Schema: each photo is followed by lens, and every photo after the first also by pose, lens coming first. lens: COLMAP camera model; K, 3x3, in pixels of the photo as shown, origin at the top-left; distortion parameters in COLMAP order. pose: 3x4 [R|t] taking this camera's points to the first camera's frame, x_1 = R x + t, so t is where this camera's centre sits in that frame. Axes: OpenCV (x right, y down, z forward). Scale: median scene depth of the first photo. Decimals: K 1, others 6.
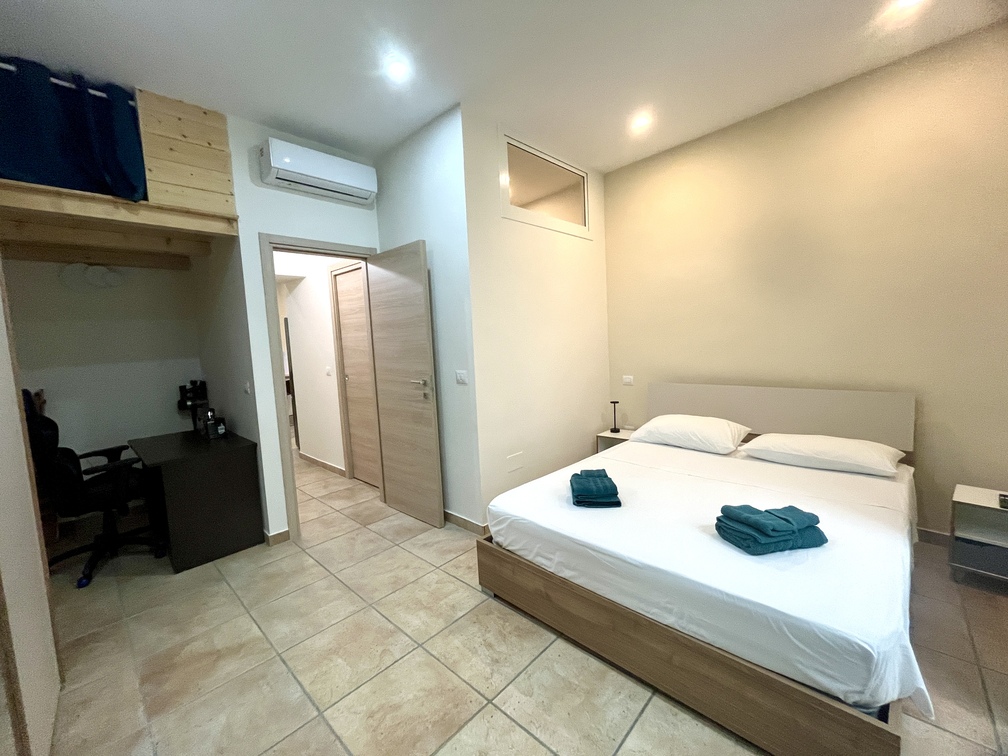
lens RADIAL K [[411.5, 0, 503.3], [0, 411.5, 376.7], [0, 0, 1]] dist [-0.001780, -0.000655]
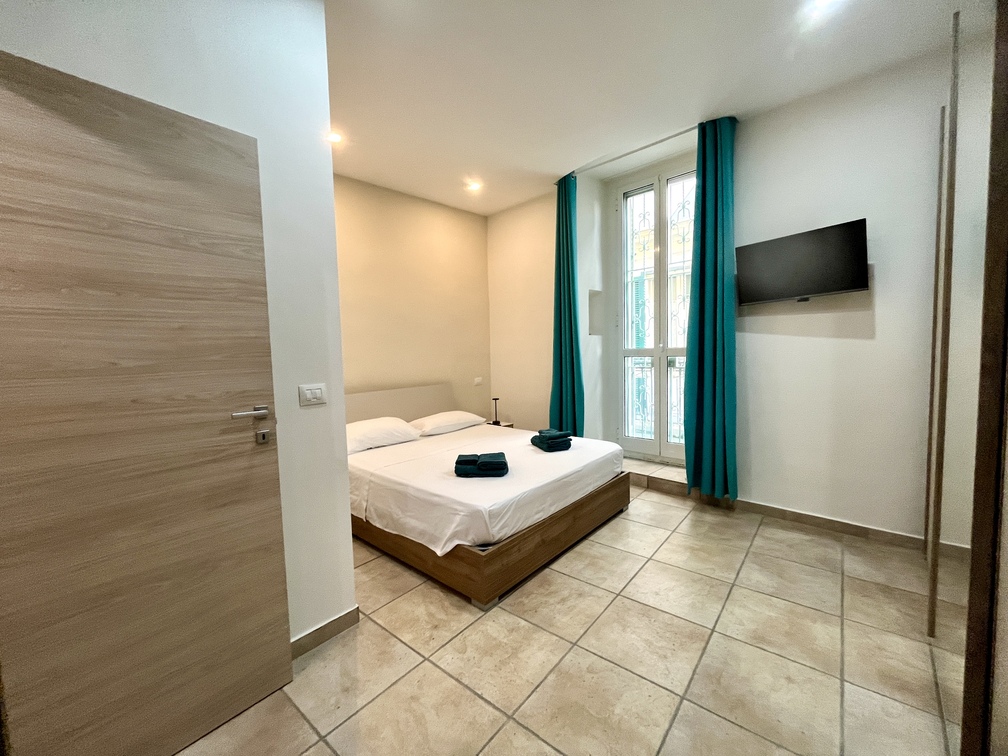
lens RADIAL K [[411.5, 0, 503.3], [0, 411.5, 376.7], [0, 0, 1]] dist [-0.001780, -0.000655]
pose [[-0.065701, -0.017472, 0.997686, -0.954168], [0.121750, 0.992236, 0.025394, -0.008886], [-0.990384, 0.123137, -0.063064, 0.963015]]
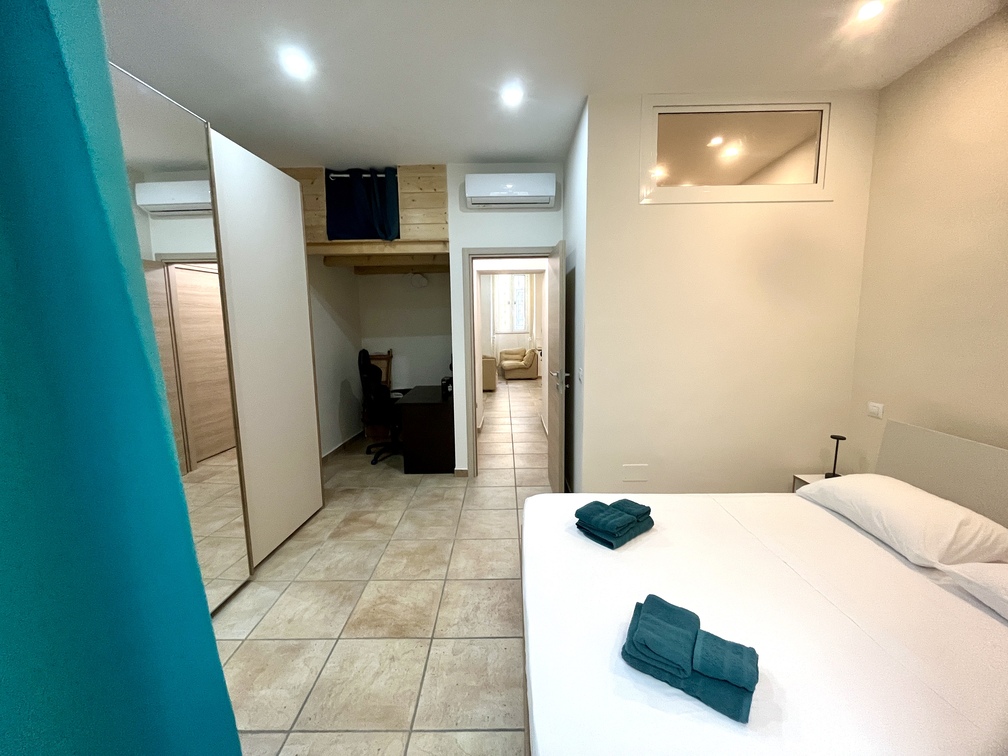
lens RADIAL K [[411.5, 0, 503.3], [0, 411.5, 376.7], [0, 0, 1]] dist [-0.001780, -0.000655]
pose [[0.683908, 0.137264, -0.716540, 0.639073], [-0.086311, 0.990467, 0.107359, -0.112604], [0.724445, -0.011578, 0.689235, 0.206708]]
